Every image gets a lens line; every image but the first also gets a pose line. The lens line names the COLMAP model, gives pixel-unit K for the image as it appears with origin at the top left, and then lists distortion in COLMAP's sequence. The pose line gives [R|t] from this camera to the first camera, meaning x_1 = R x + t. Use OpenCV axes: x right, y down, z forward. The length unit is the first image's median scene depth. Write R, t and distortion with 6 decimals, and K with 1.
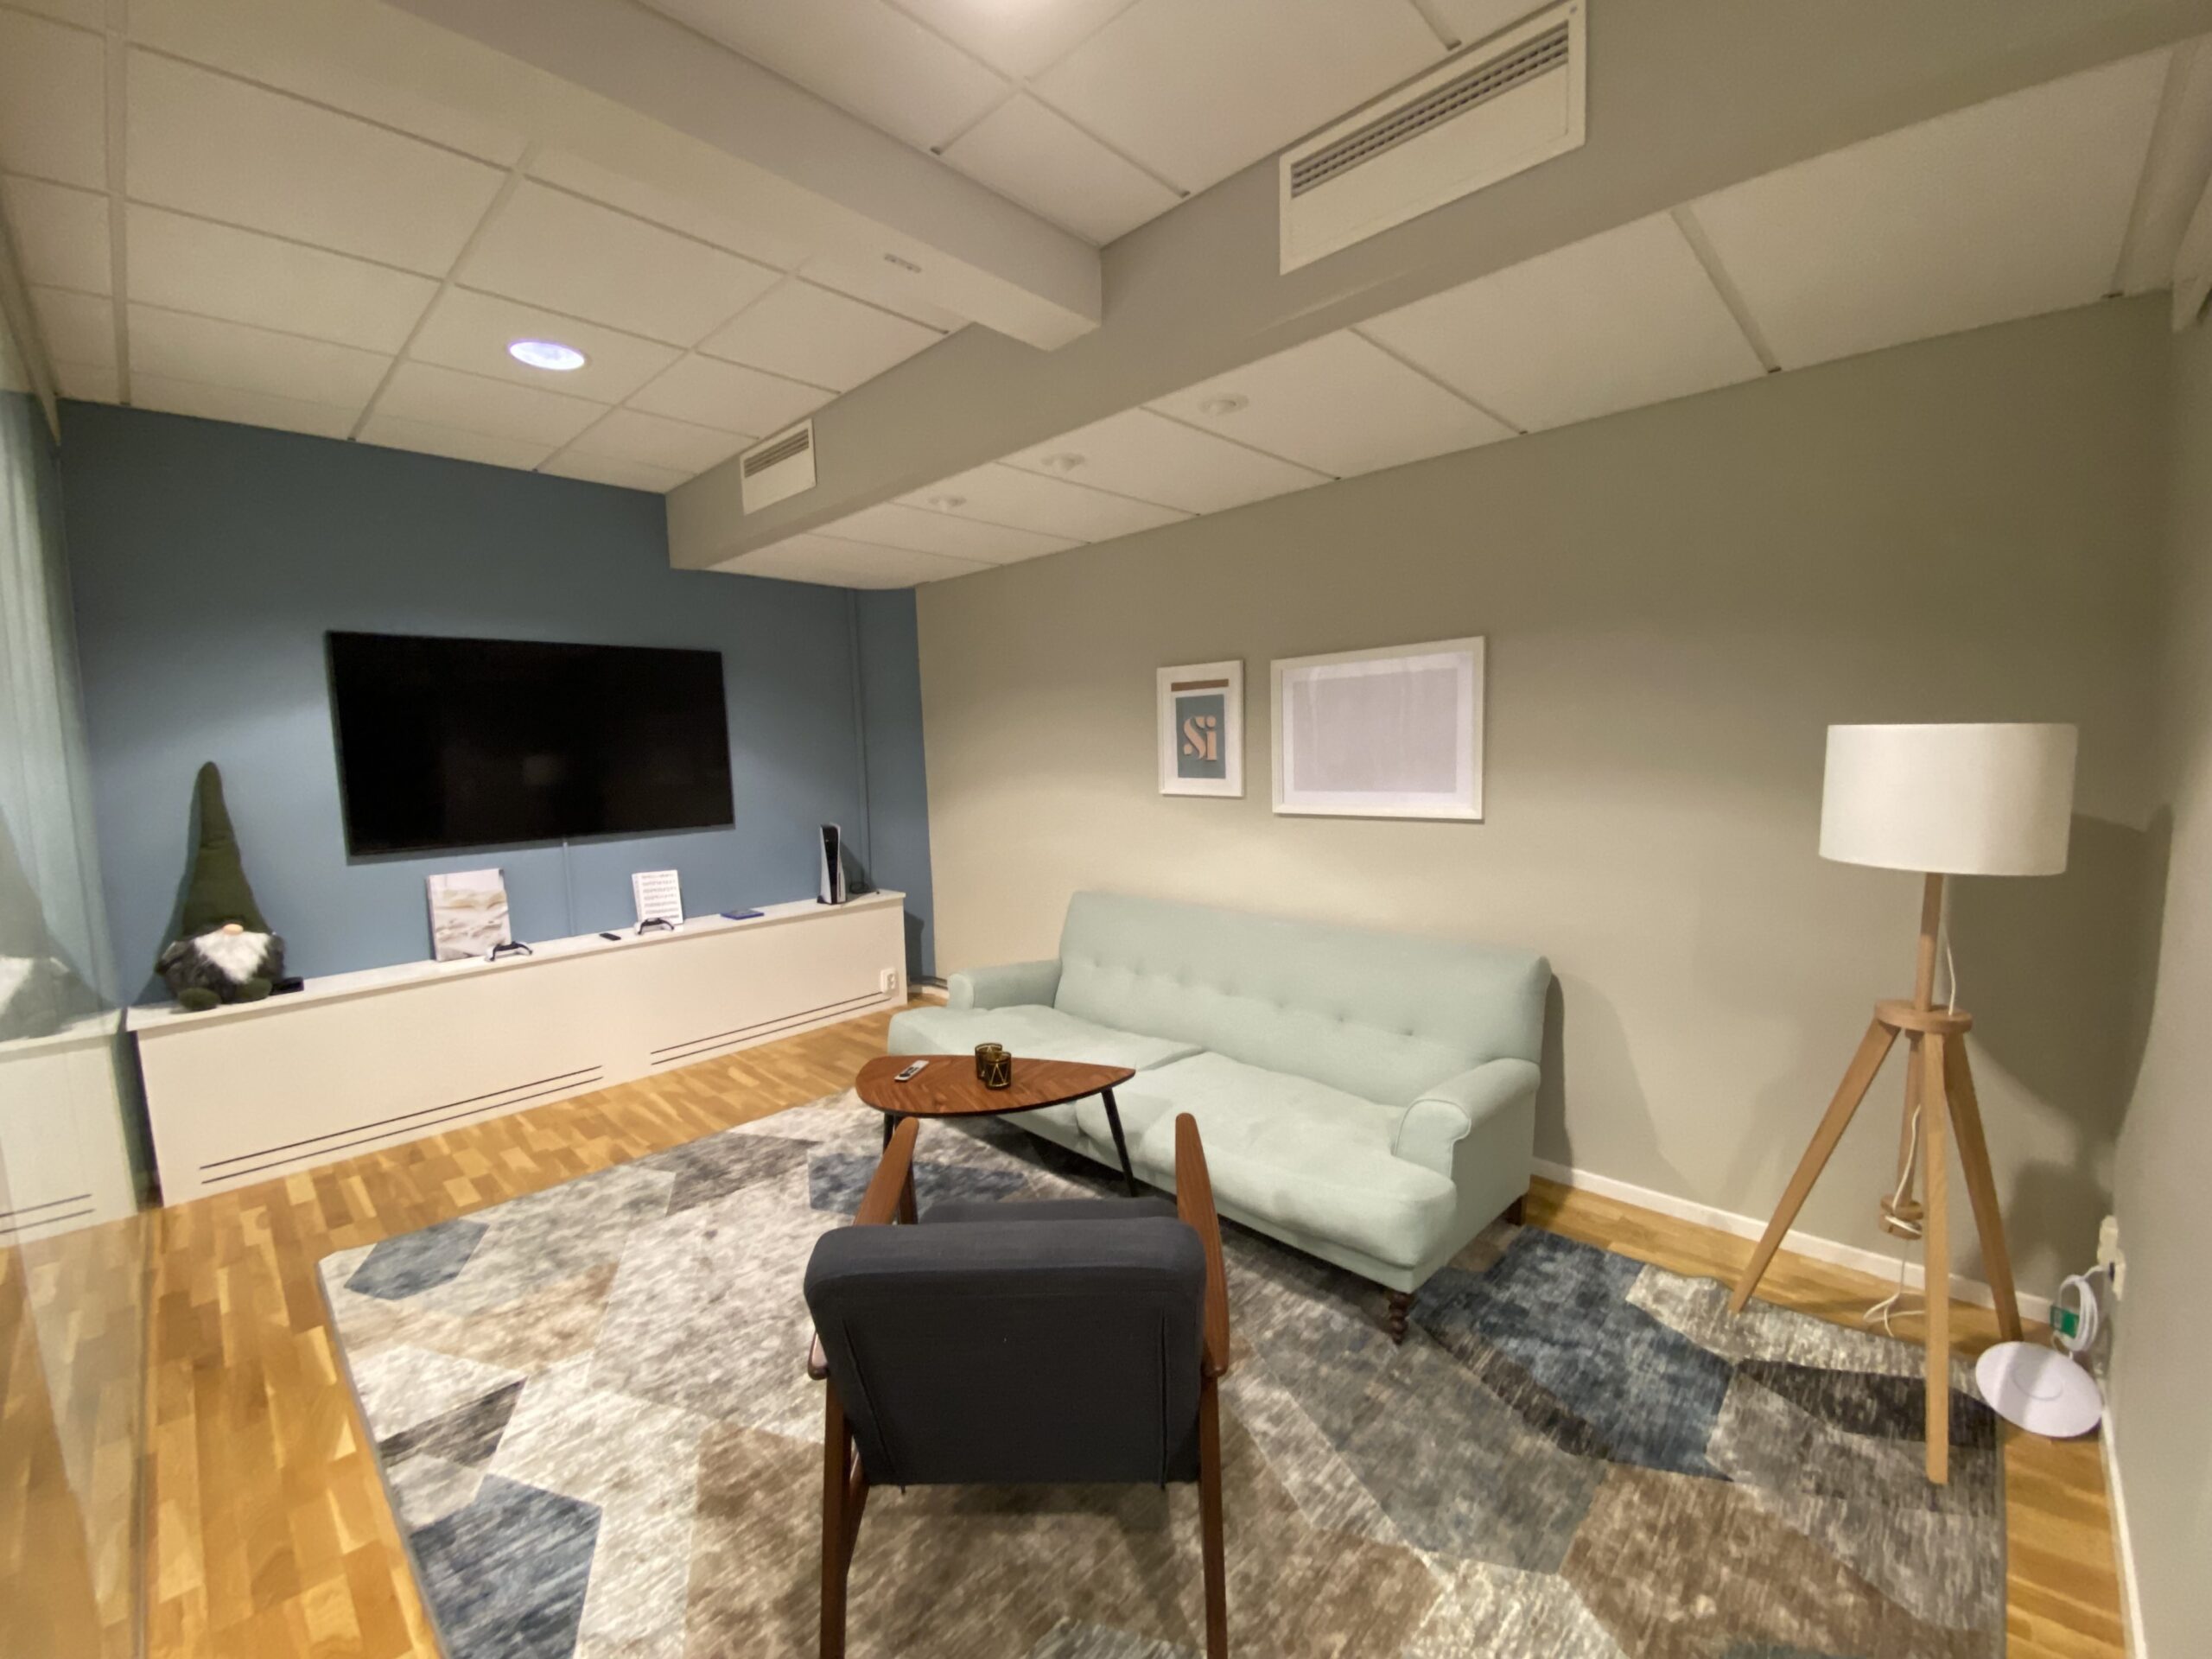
lens RADIAL K [[904.0, 0, 1105.4], [0, 904.0, 841.6], [0, 0, 1]] dist [-0.001232, -0.000302]
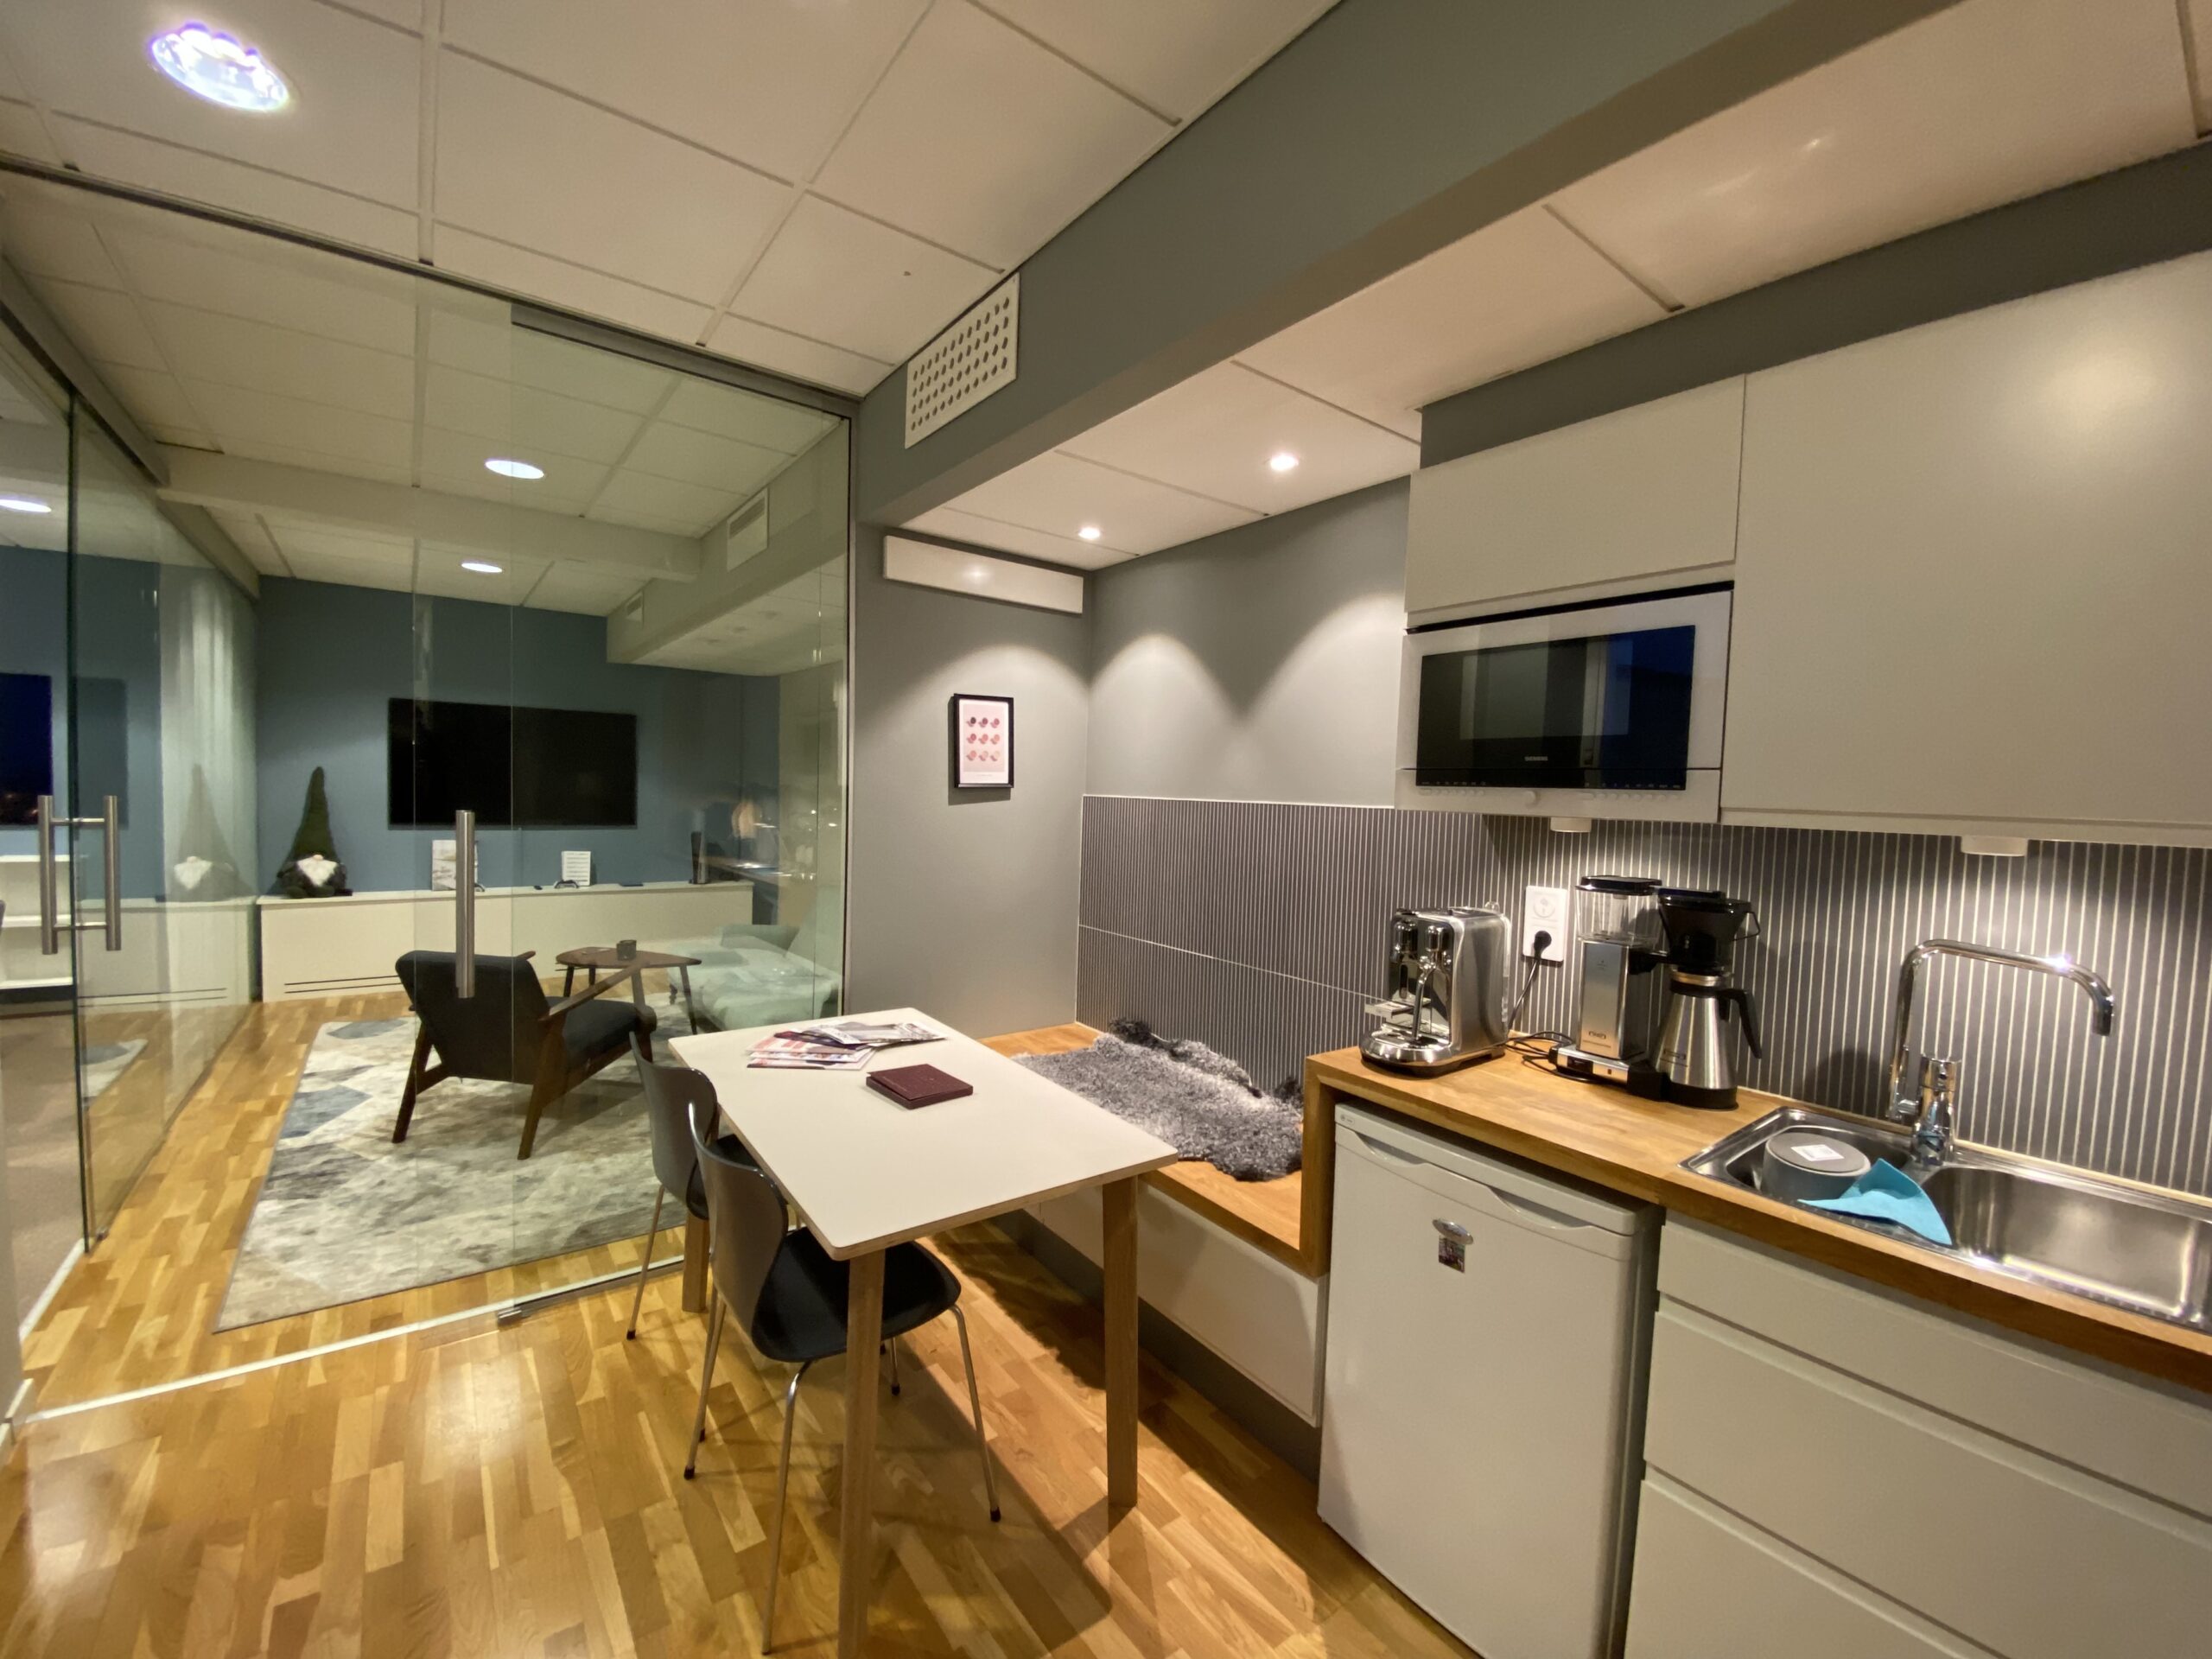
lens RADIAL K [[904.0, 0, 1107.0], [0, 904.0, 829.0], [0, 0, 1]] dist [-0.001232, -0.000302]
pose [[0.987477, 0.062302, -0.144942, 0.871538], [-0.073259, 0.994745, -0.071523, 0.053539], [0.139725, 0.081246, 0.986852, -0.585276]]
